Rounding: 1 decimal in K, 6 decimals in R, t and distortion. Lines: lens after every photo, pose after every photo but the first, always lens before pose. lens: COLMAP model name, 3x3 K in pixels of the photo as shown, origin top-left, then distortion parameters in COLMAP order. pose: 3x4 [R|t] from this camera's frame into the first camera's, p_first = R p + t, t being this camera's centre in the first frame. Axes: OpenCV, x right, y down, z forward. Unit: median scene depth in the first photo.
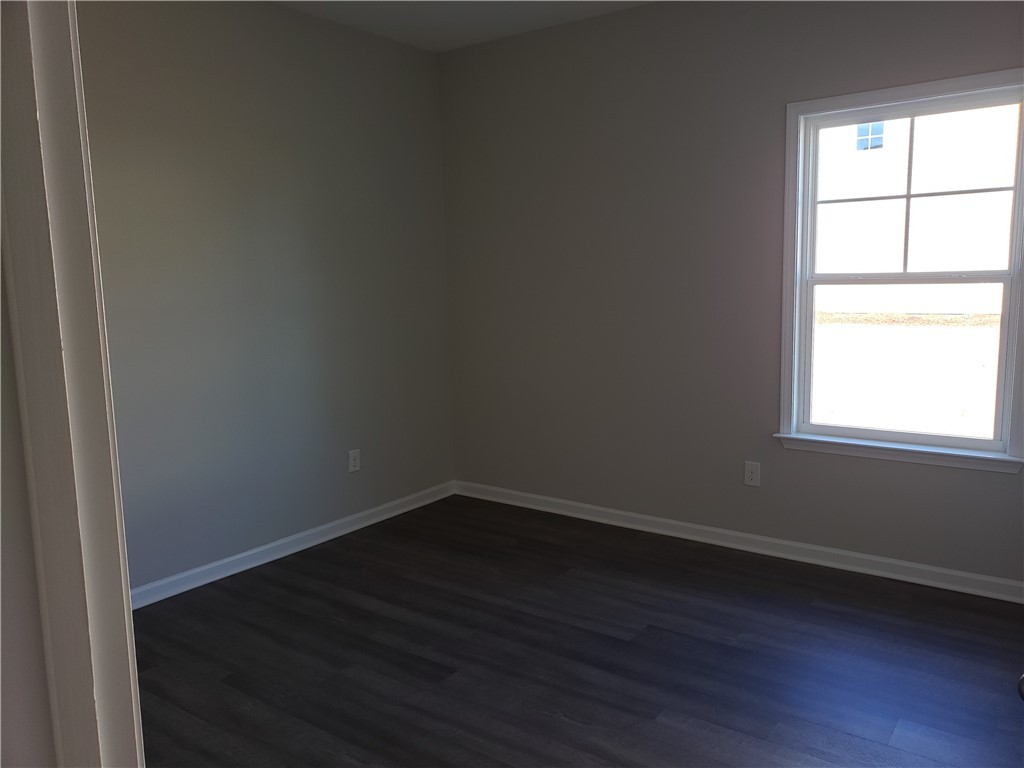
lens RADIAL K [[794.3, 0, 516.0], [0, 794.3, 380.5], [0, 0, 1]] dist [0.098243, -0.188118]
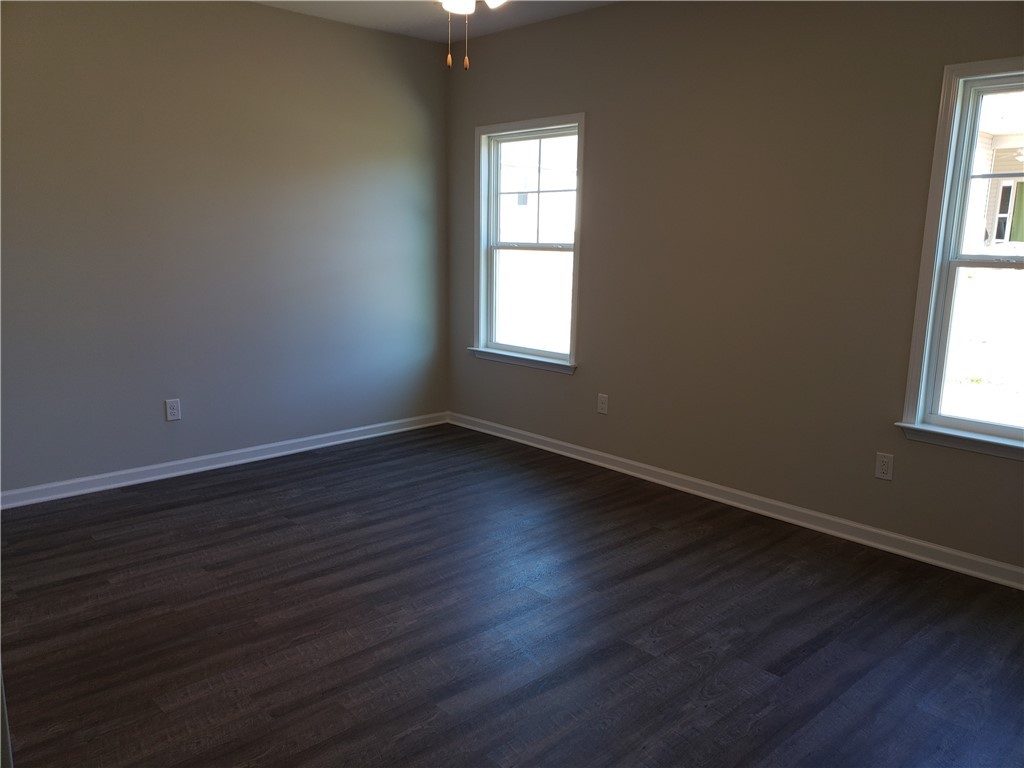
lens RADIAL K [[794.3, 0, 516.0], [0, 794.3, 380.5], [0, 0, 1]] dist [0.098243, -0.188118]
pose [[0.983881, 0.074389, -0.162617, 0.653577], [-0.067600, 0.996610, 0.046900, 0.052659], [0.165554, -0.035151, 0.985574, -0.465706]]
